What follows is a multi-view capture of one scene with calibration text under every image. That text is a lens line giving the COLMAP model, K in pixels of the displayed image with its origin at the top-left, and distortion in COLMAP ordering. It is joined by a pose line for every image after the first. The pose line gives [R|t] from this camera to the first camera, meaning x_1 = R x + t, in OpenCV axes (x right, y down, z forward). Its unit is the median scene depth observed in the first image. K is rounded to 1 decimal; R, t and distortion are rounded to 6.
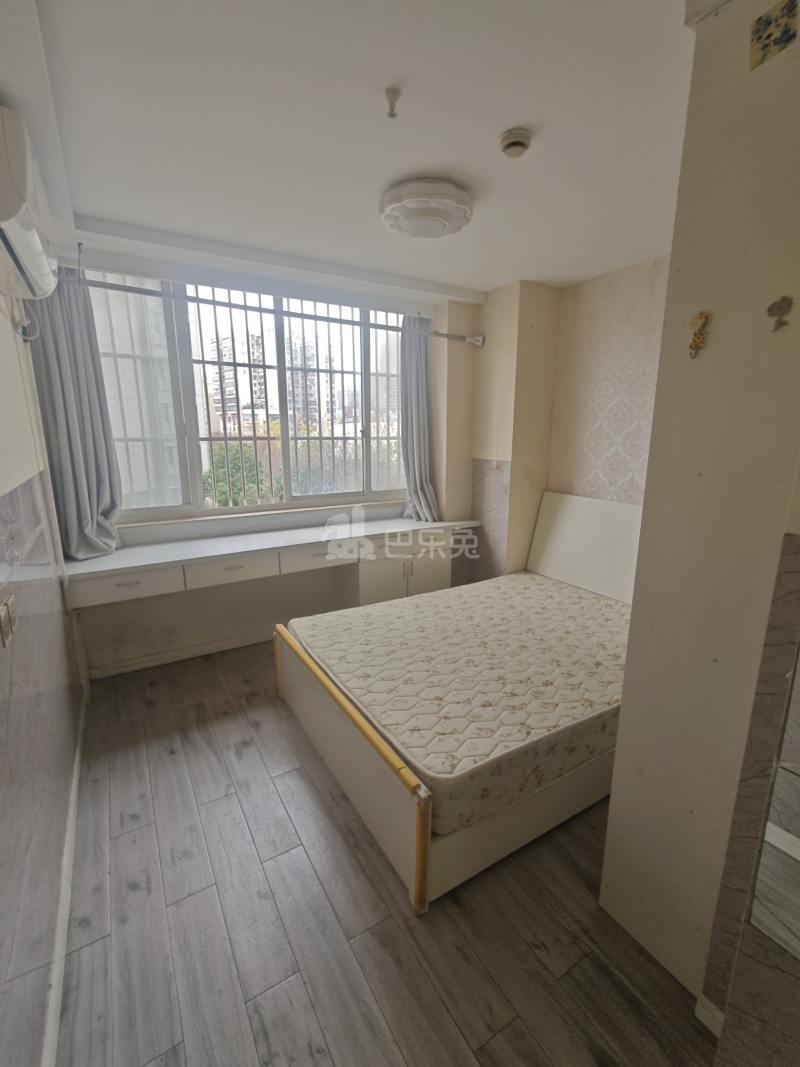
lens RADIAL K [[473.6, 0, 406.8], [0, 473.6, 532.5], [0, 0, 1]] dist [0.000882, -0.001687]
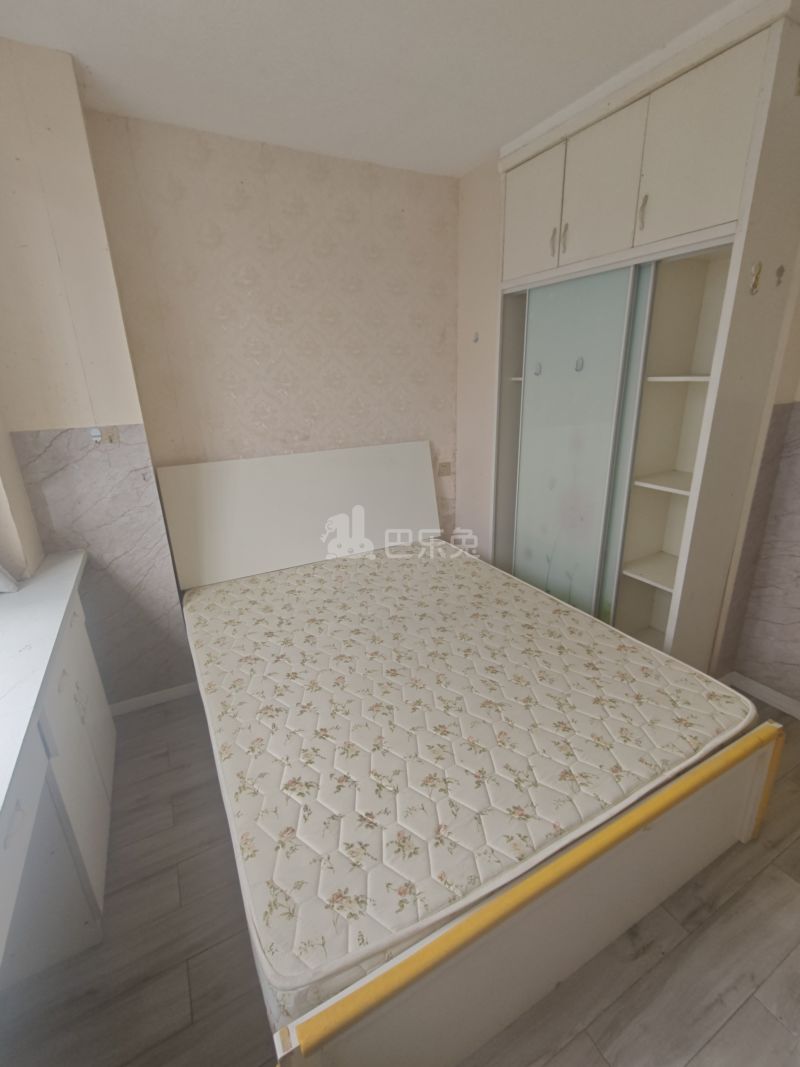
lens RADIAL K [[473.6, 0, 406.8], [0, 473.6, 532.5], [0, 0, 1]] dist [0.000882, -0.001687]
pose [[0.058998, -0.321901, 0.944933, -0.477275], [0.239968, 0.923399, 0.299583, -0.174003], [-0.968986, 0.209079, 0.131724, 0.898804]]
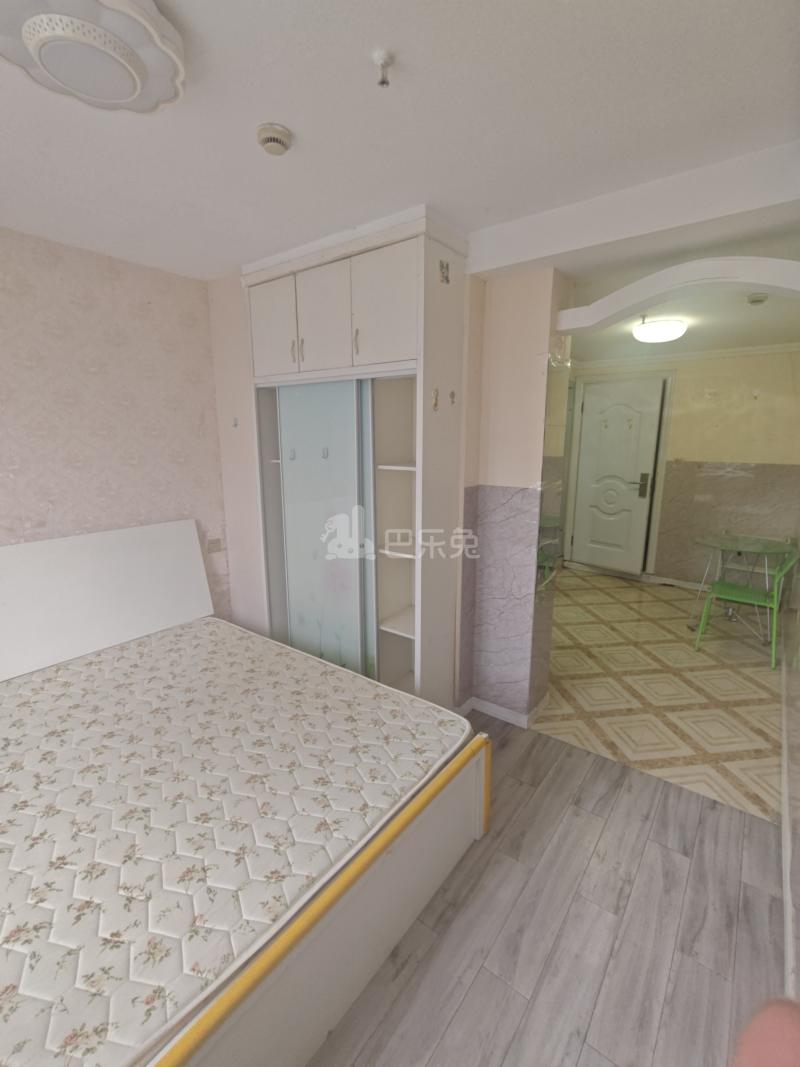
lens RADIAL K [[473.6, 0, 406.8], [0, 473.6, 532.5], [0, 0, 1]] dist [0.000882, -0.001687]
pose [[-0.360529, -0.190572, 0.913072, -0.558061], [0.198098, 0.940930, 0.274606, -0.206668], [-0.911469, 0.279881, -0.301481, 0.834284]]
